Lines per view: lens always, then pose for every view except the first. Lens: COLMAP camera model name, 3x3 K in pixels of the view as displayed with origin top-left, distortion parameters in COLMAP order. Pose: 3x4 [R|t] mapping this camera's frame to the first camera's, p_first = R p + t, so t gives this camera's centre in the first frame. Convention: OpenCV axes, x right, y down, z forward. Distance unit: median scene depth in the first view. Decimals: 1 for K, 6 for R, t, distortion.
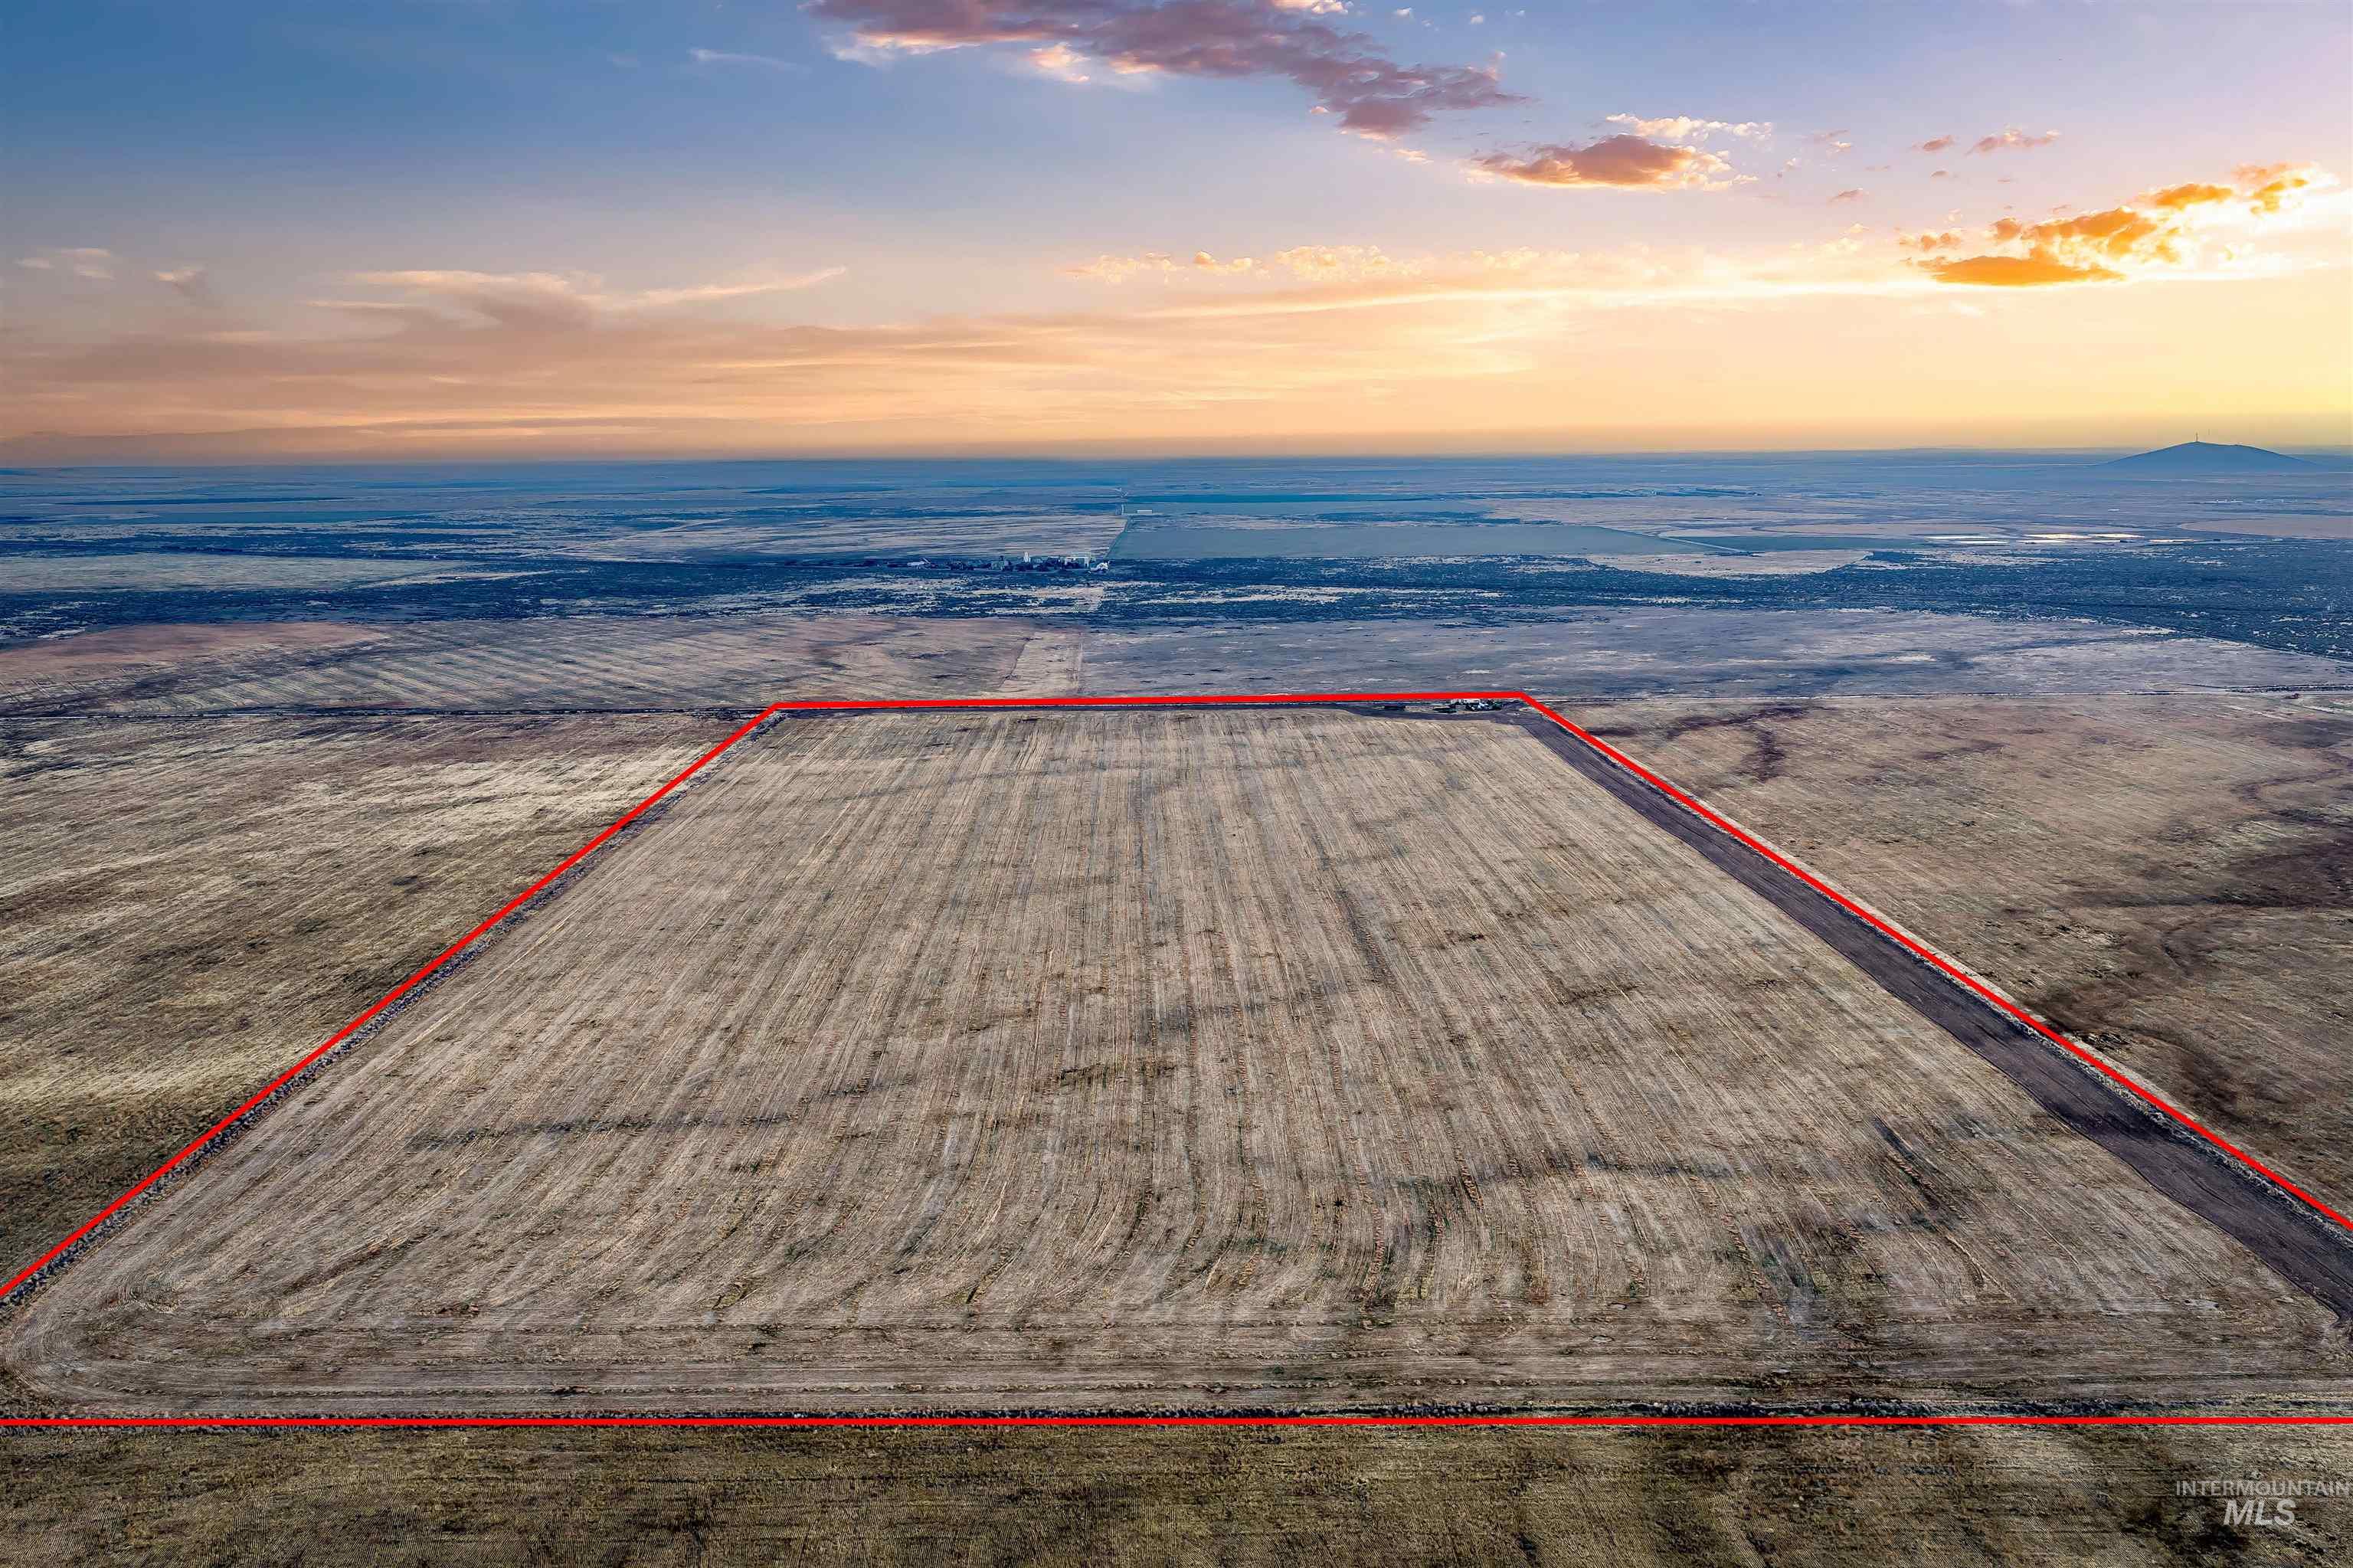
lens RADIAL K [[1945.6, 0, 1169.6], [0, 1945.6, 791.8], [0, 0, 1]] dist [0.023507, -0.047093]
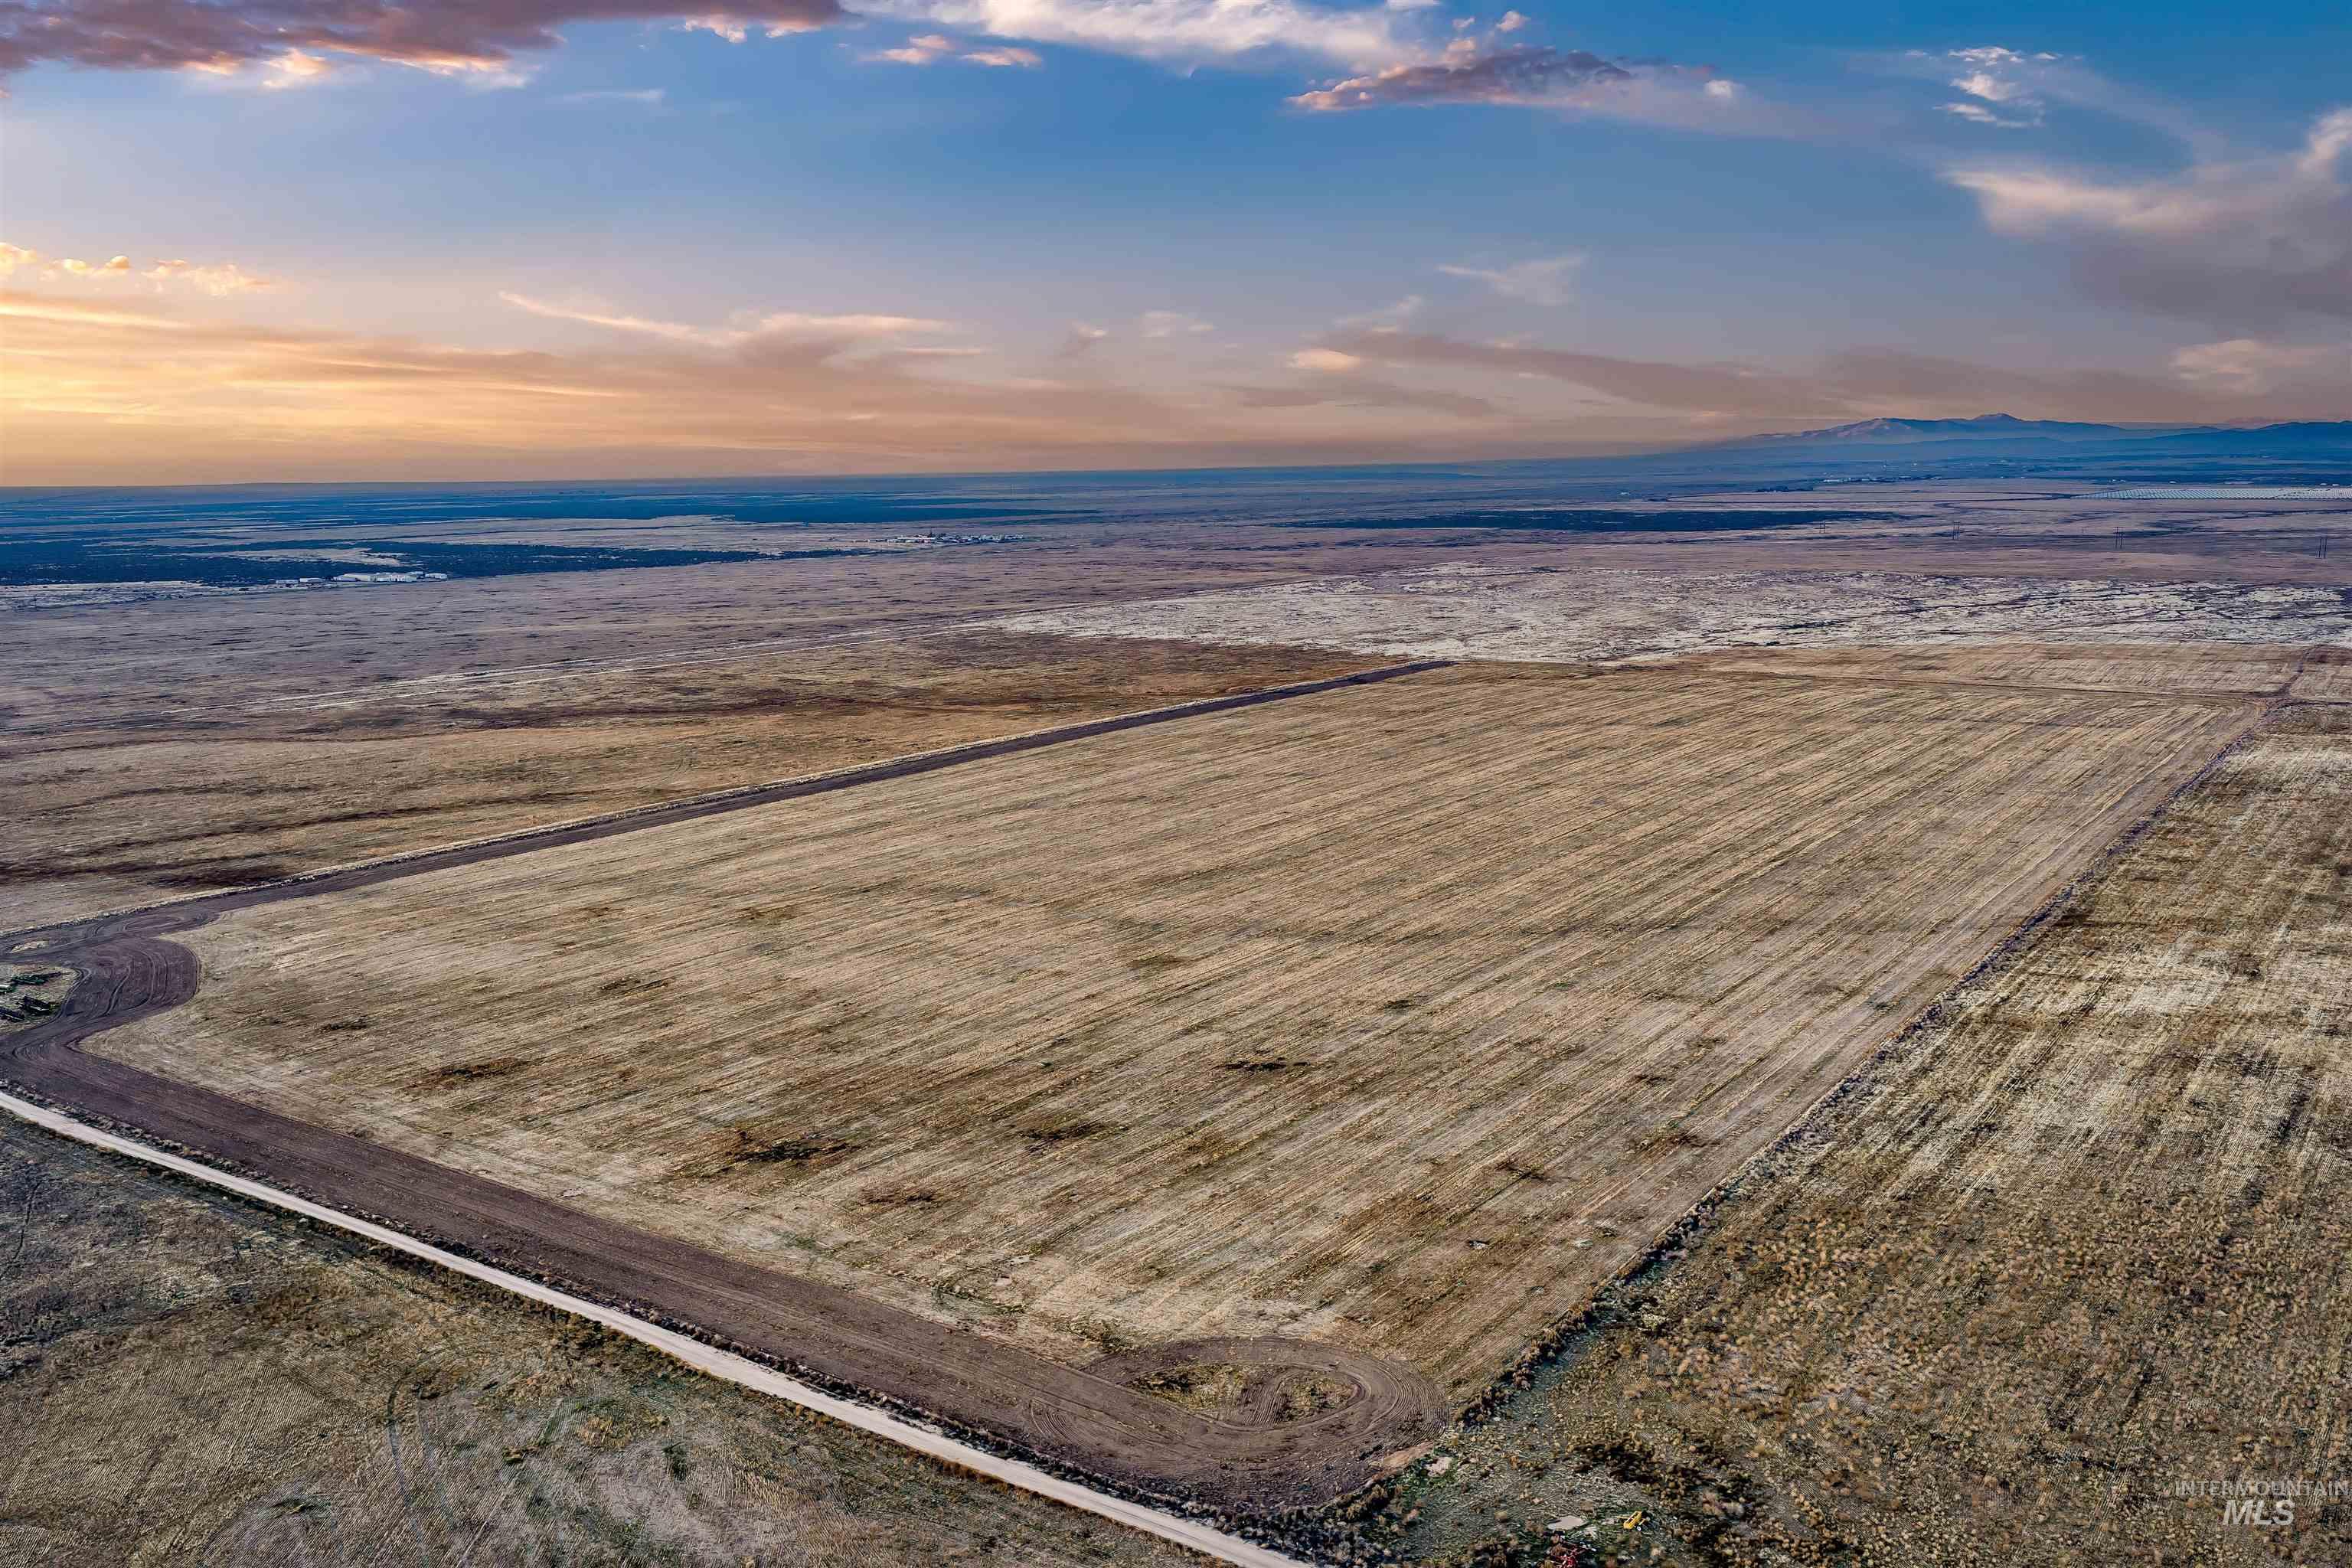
lens RADIAL K [[1944.7, 0, 1169.1], [0, 1944.7, 791.8], [0, 0, 1]] dist [0.023507, -0.047093]
pose [[-0.805145, -0.080649, 0.587569, -0.479209], [0.123213, 0.946349, 0.298735, -0.283337], [-0.580138, 0.312921, -0.752011, 1.897646]]
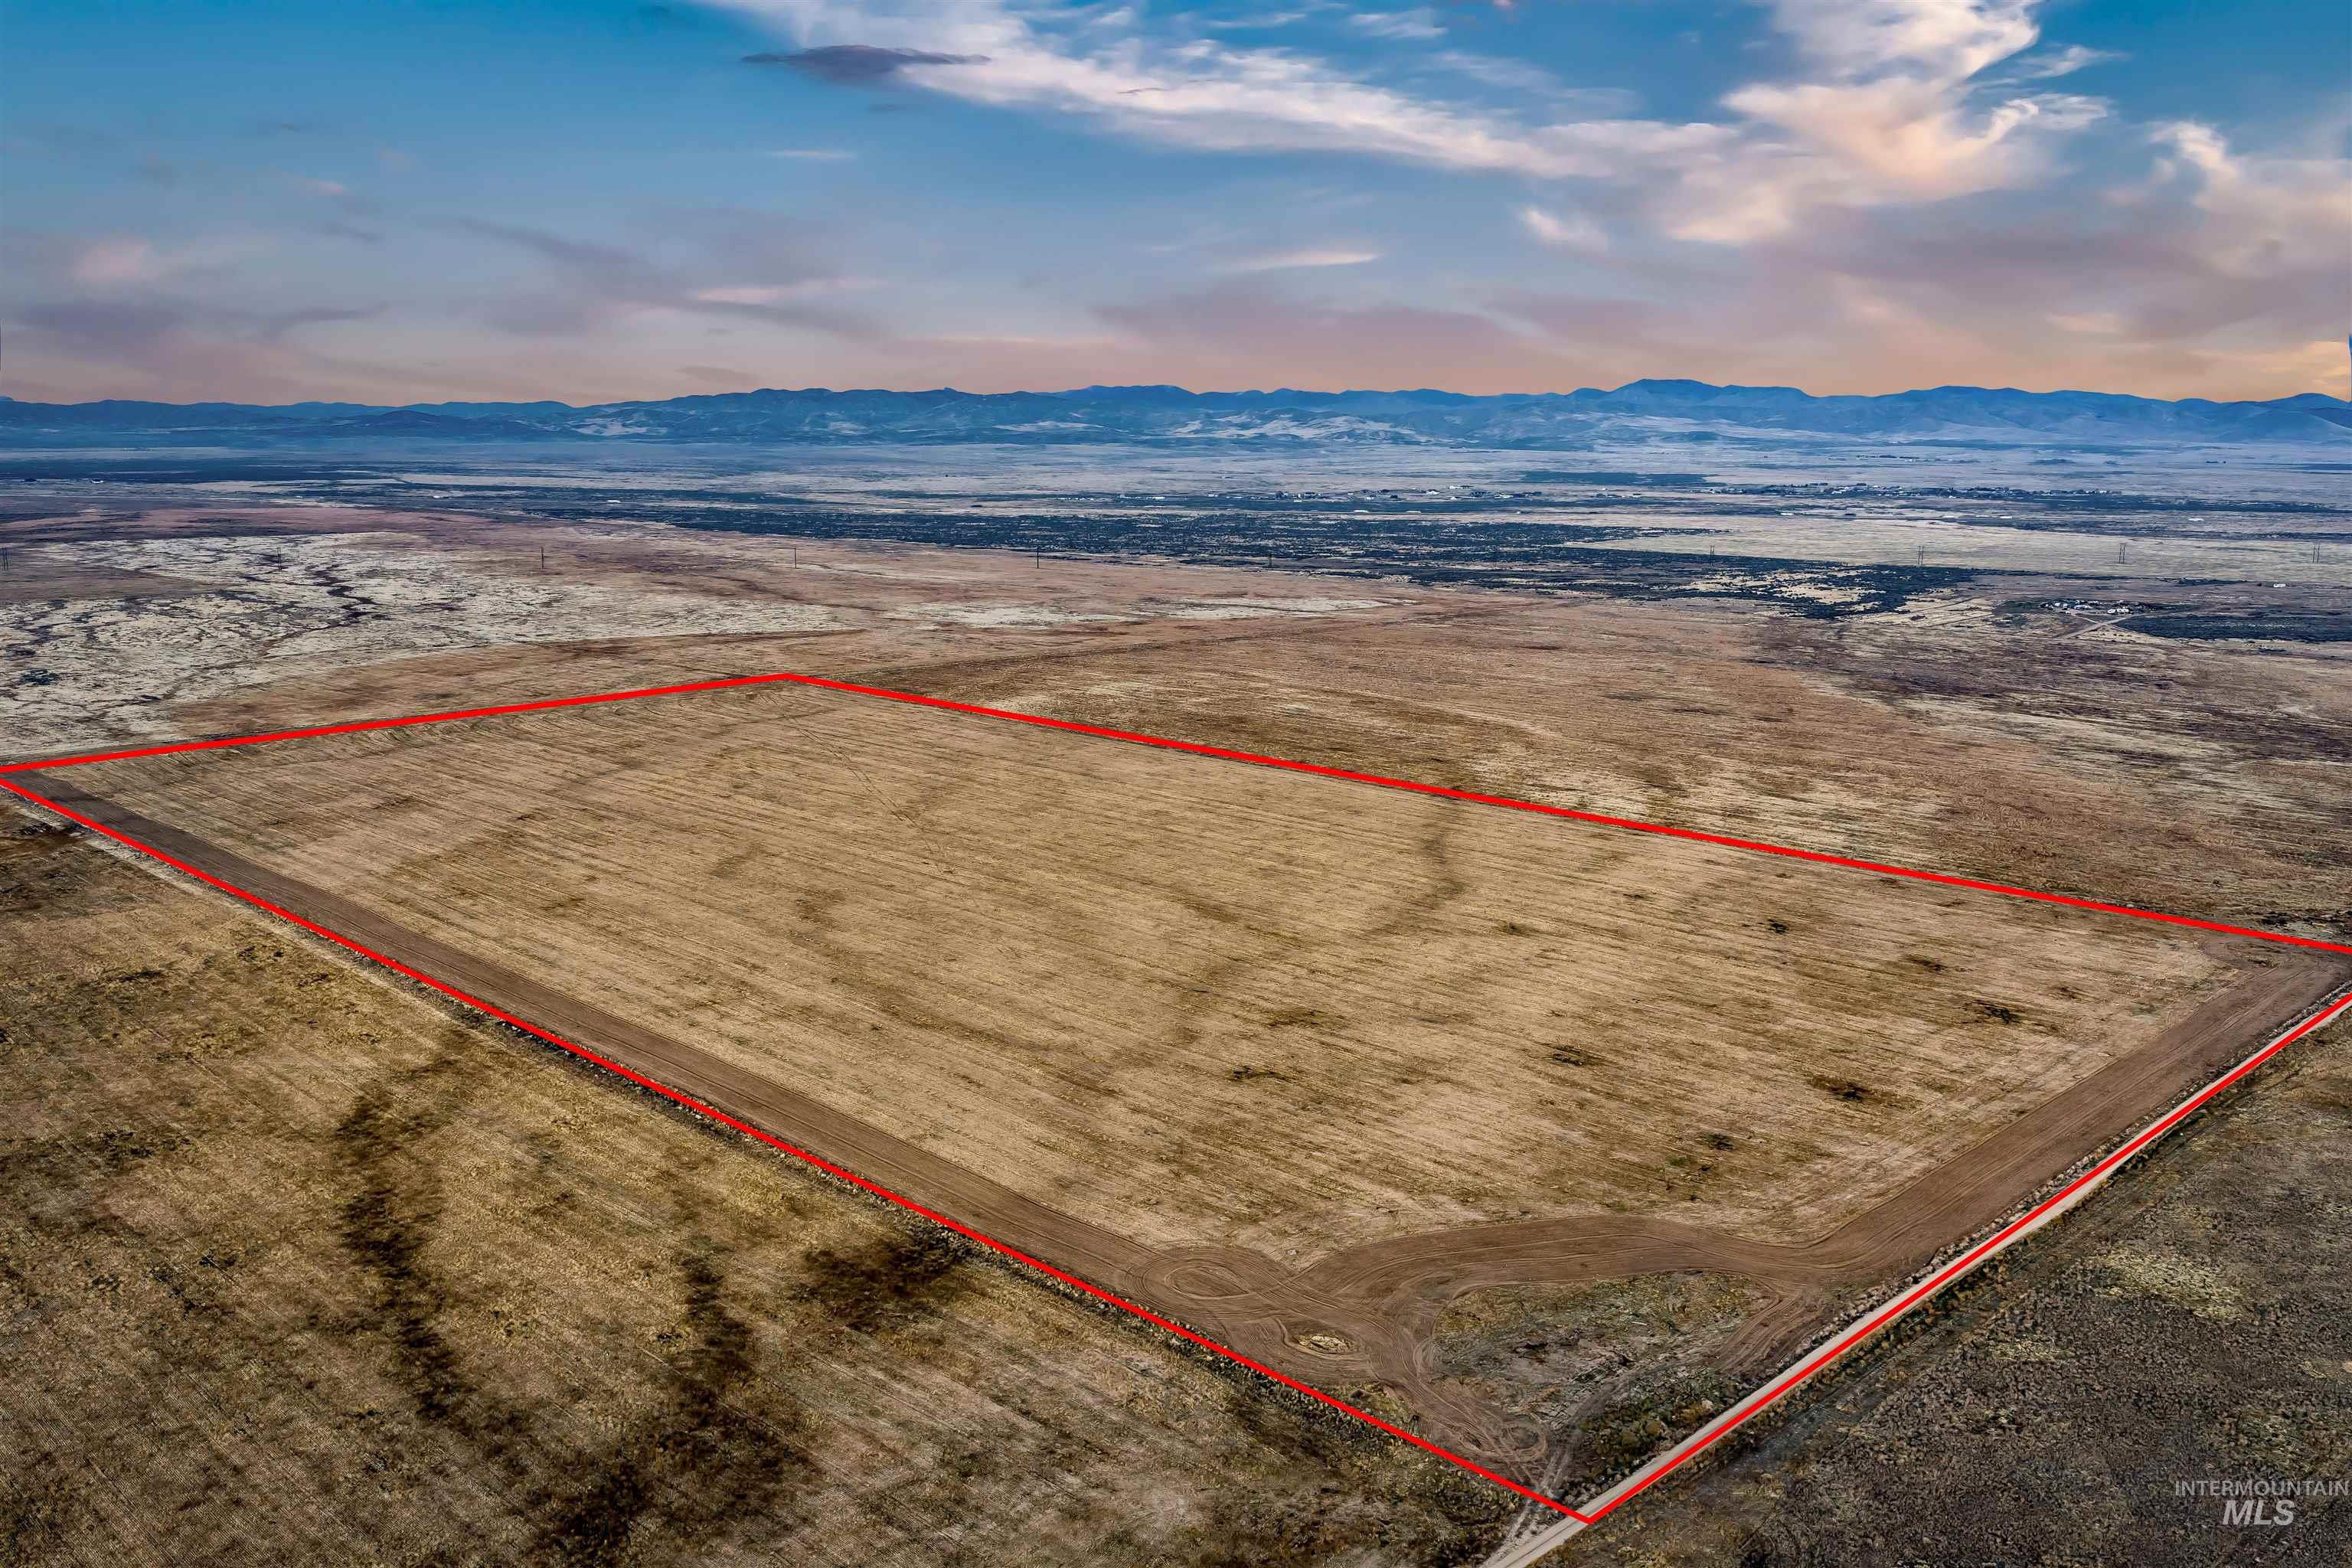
lens RADIAL K [[1906.3, 0, 1173.1], [0, 1906.3, 967.7], [0, 0, 1]] dist [0.005219, -0.001814]
pose [[-0.721334, 0.192575, -0.665276, 0.610433], [-0.120496, 0.911022, 0.394360, -0.331012], [0.682025, 0.364628, -0.633947, 1.855533]]
